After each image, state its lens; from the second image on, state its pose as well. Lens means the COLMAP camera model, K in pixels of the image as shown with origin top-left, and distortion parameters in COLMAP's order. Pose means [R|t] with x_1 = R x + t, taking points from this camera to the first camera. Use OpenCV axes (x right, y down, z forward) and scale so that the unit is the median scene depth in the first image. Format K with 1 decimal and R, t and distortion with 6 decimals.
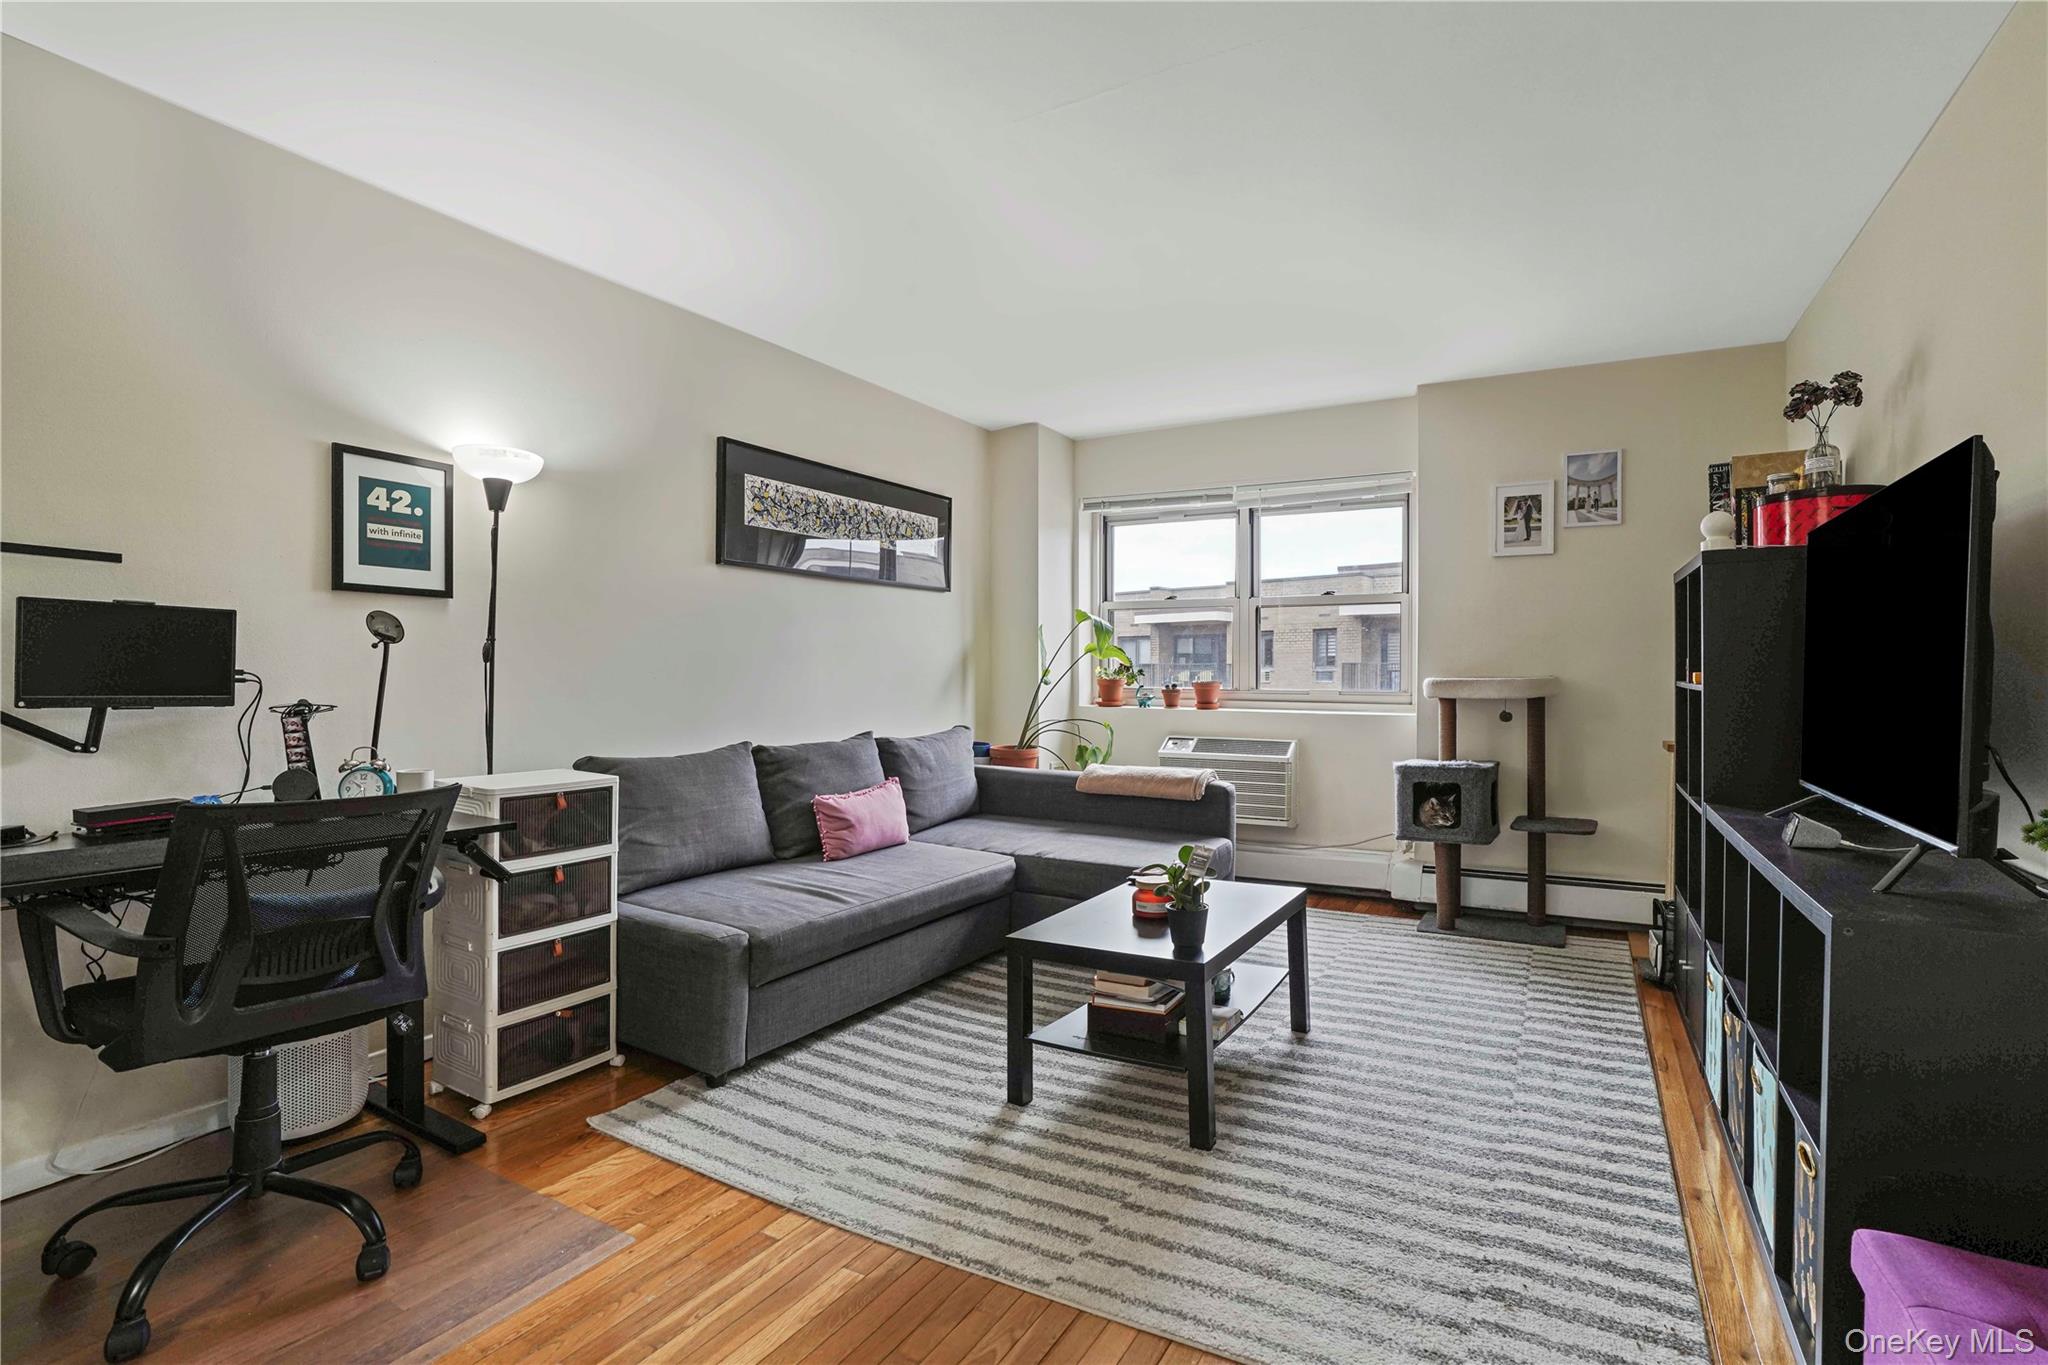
lens RADIAL K [[985.6, 0, 1029.1], [0, 985.6, 677.1], [0, 0, 1]] dist [-0.064875, 0.034039]
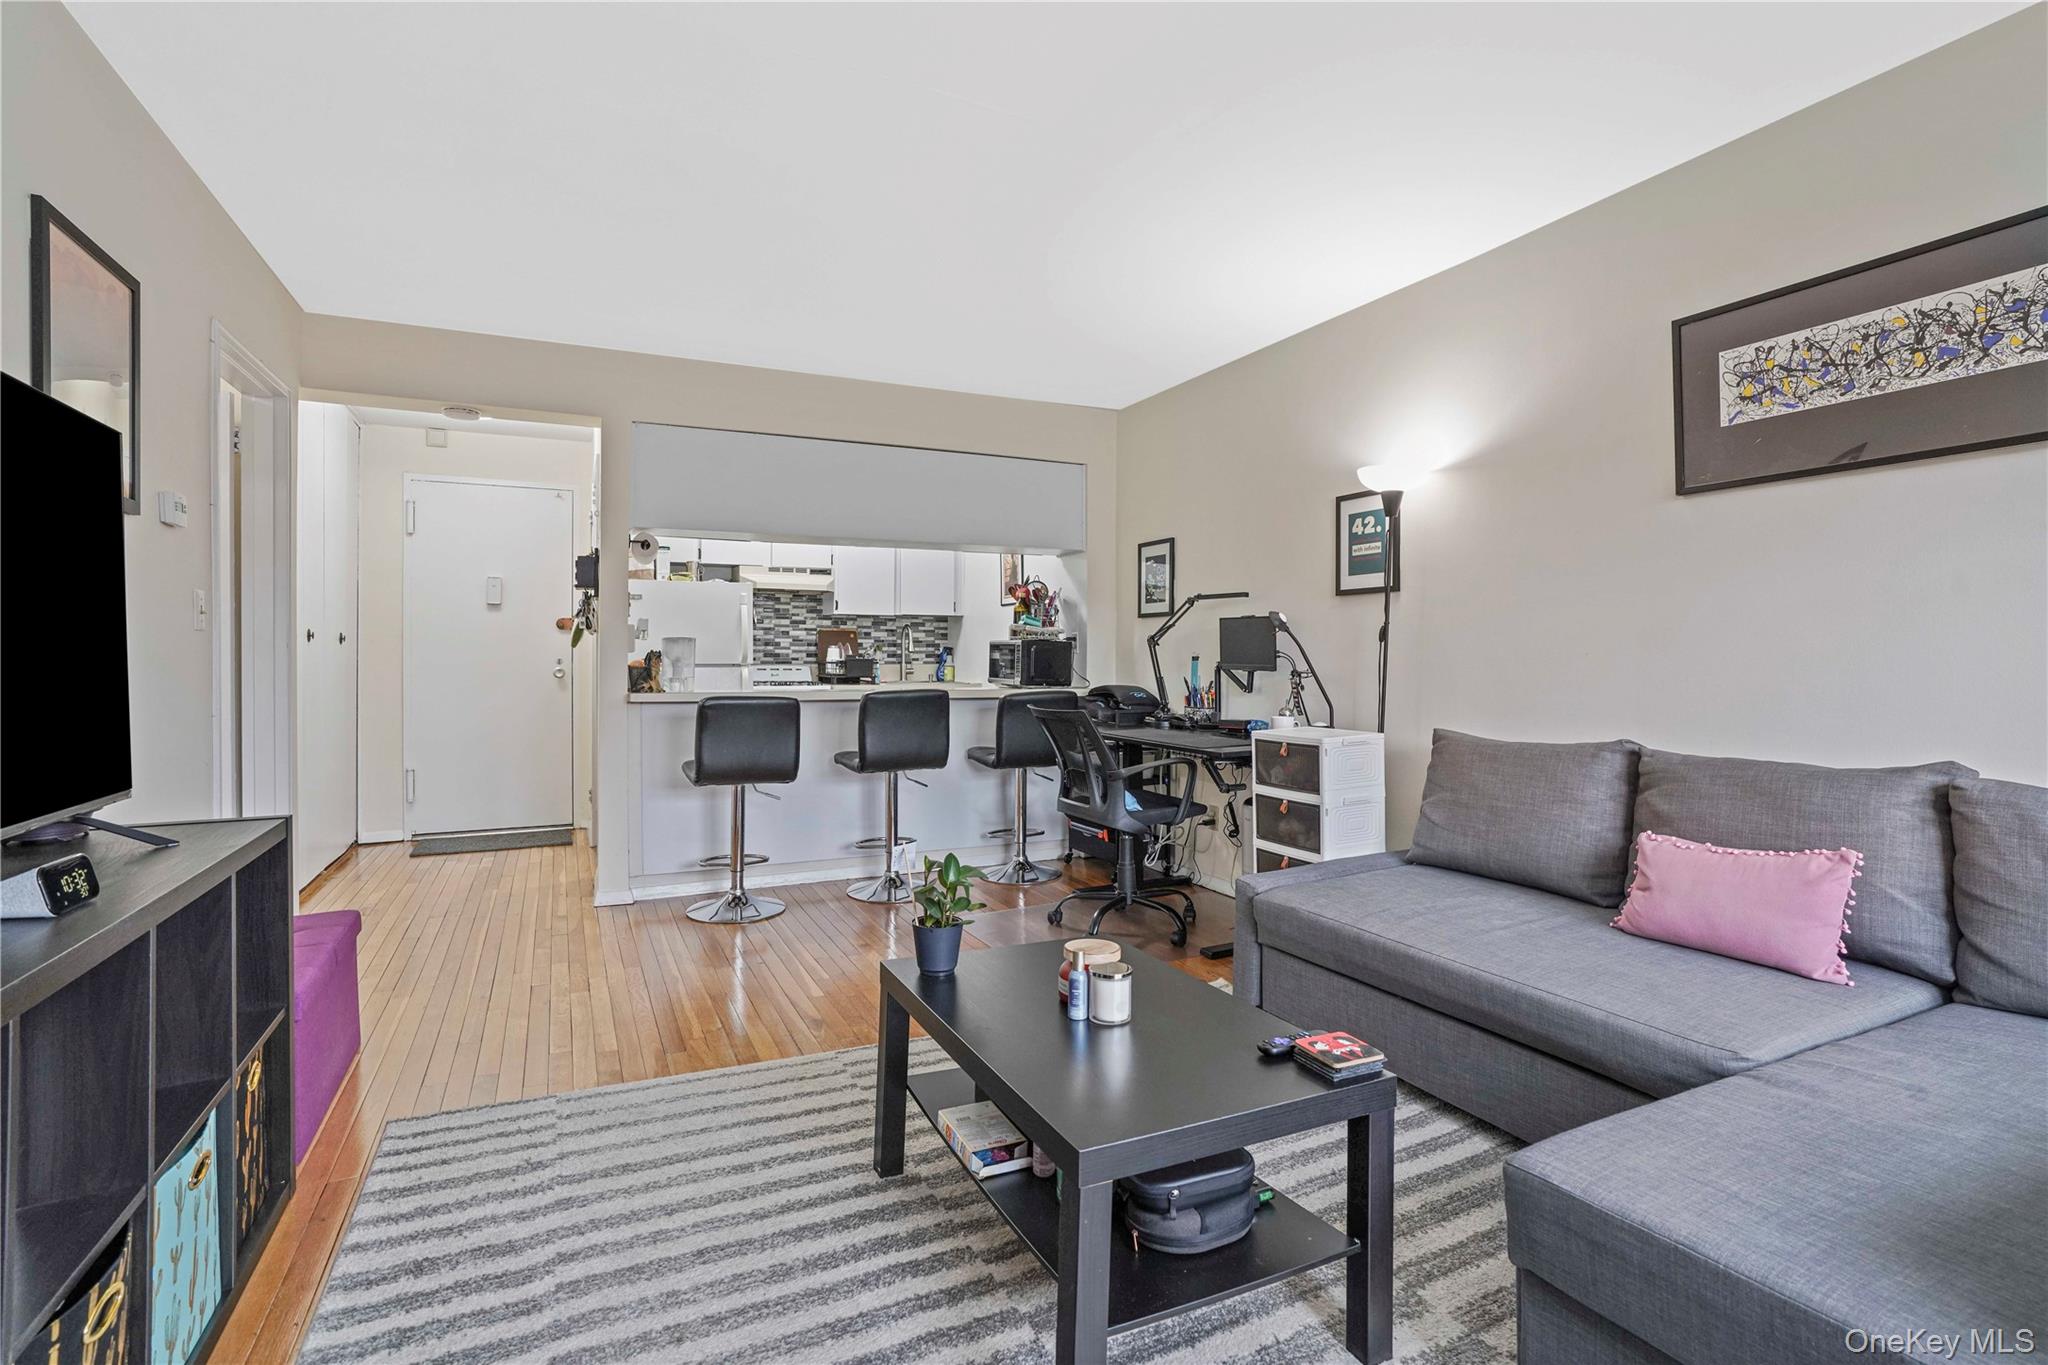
lens RADIAL K [[985.2, 0, 1074.1], [0, 985.2, 645.6], [0, 0, 1]] dist [-0.064199, 0.033179]
pose [[-0.534469, -0.016322, -0.845031, 0.559492], [-0.002821, 0.999842, -0.017528, 0.009143], [0.845184, -0.006984, -0.534430, 1.073499]]
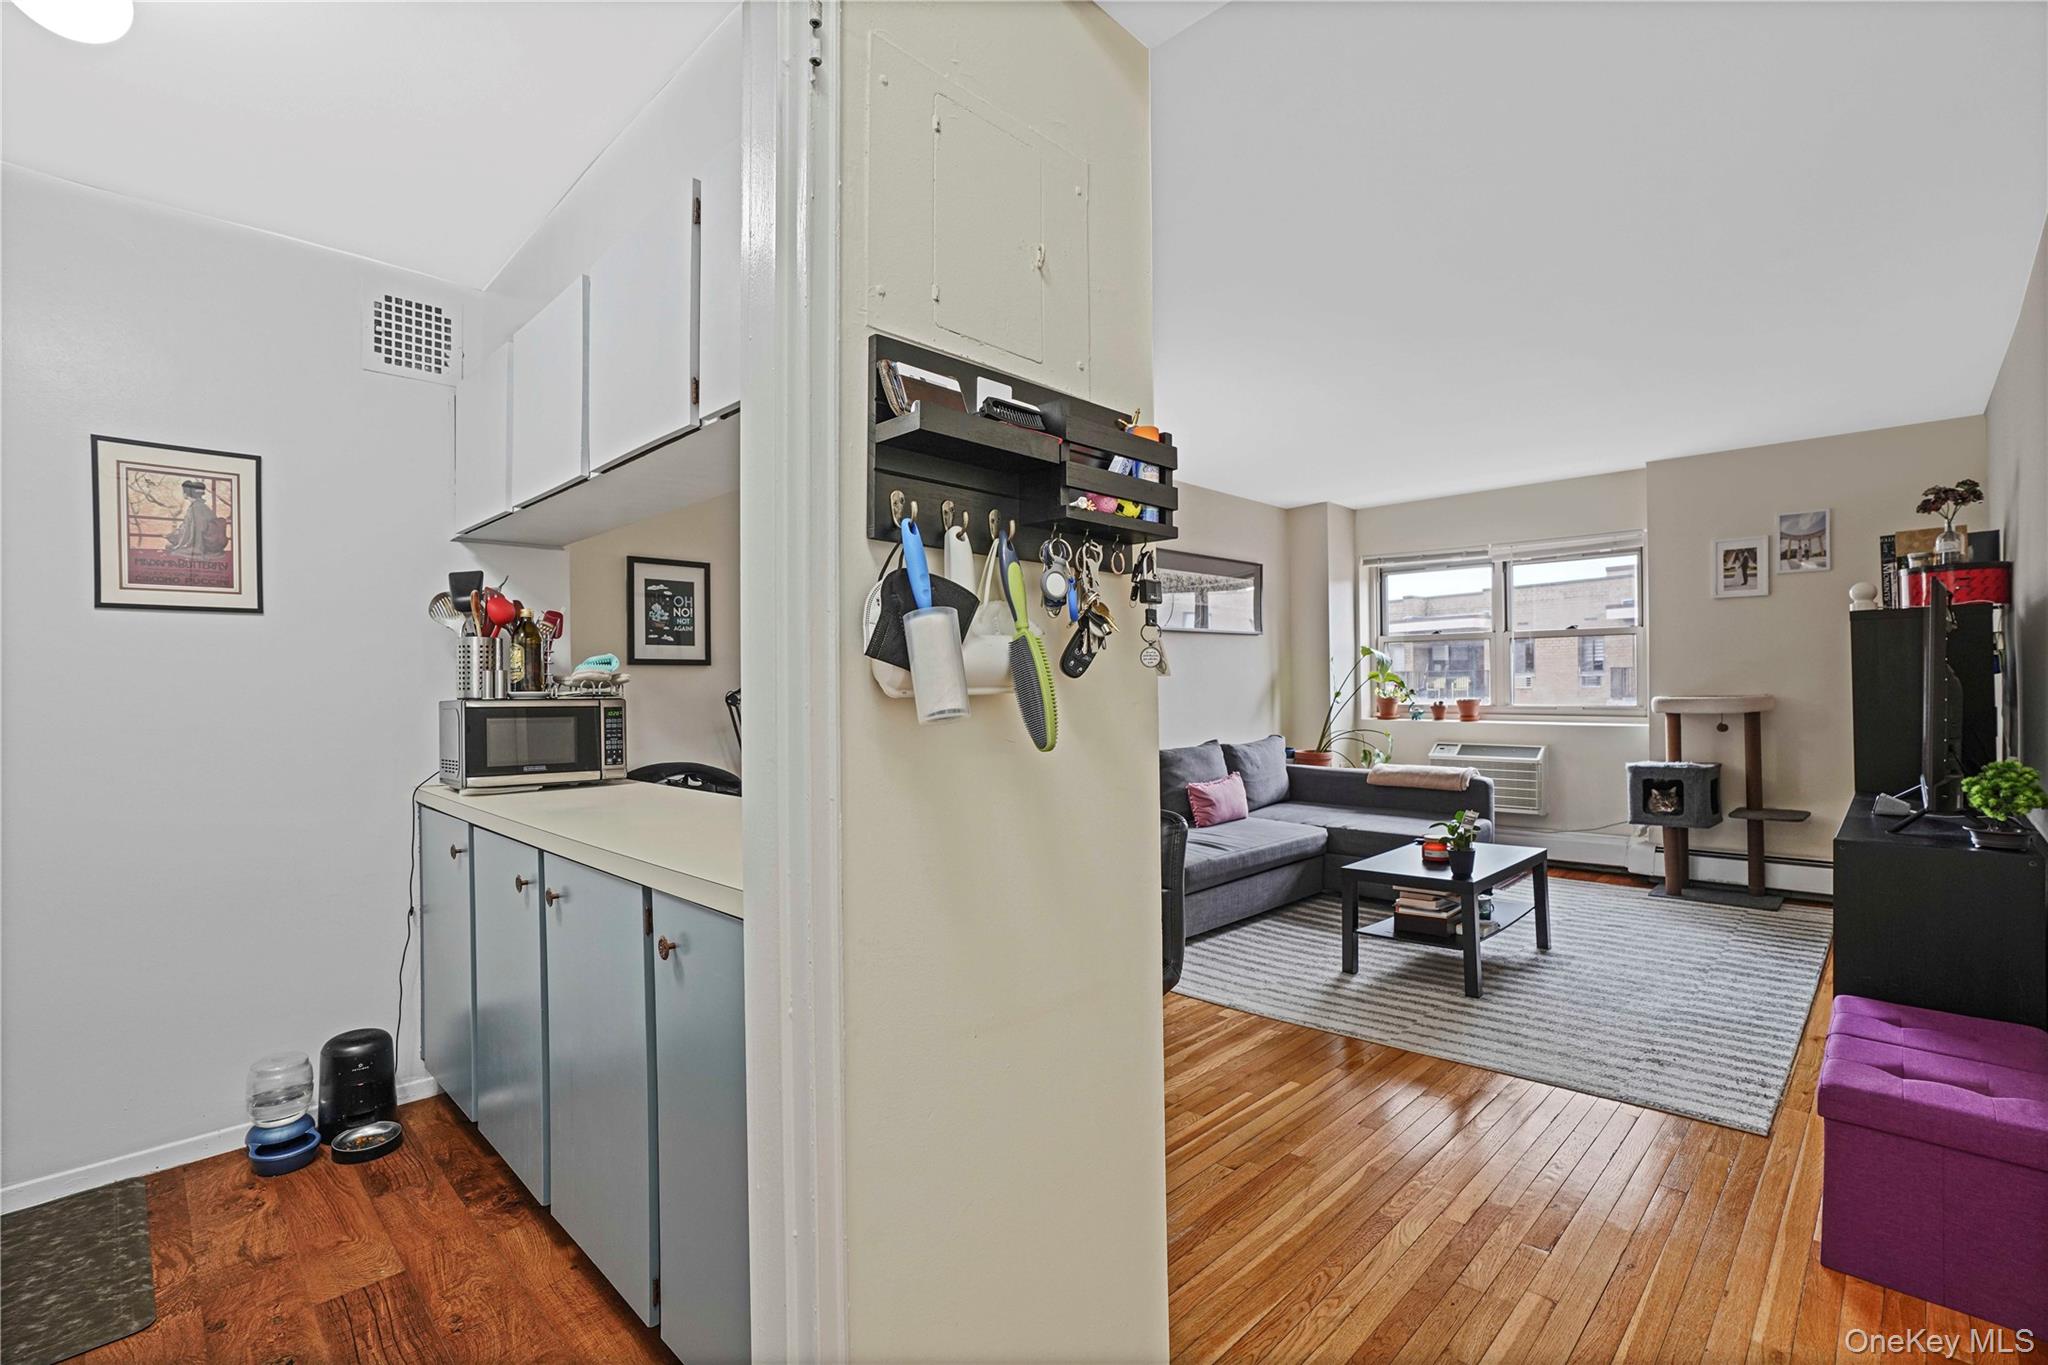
lens RADIAL K [[933.1, 0, 1027.1], [0, 933.1, 683.0], [0, 0, 1]] dist [-0.064674, 0.029216]
pose [[0.965263, -0.015392, -0.260827, -0.088605], [0.014473, 0.999880, -0.005443, -0.028286], [0.260879, 0.001479, 0.965370, -0.442506]]
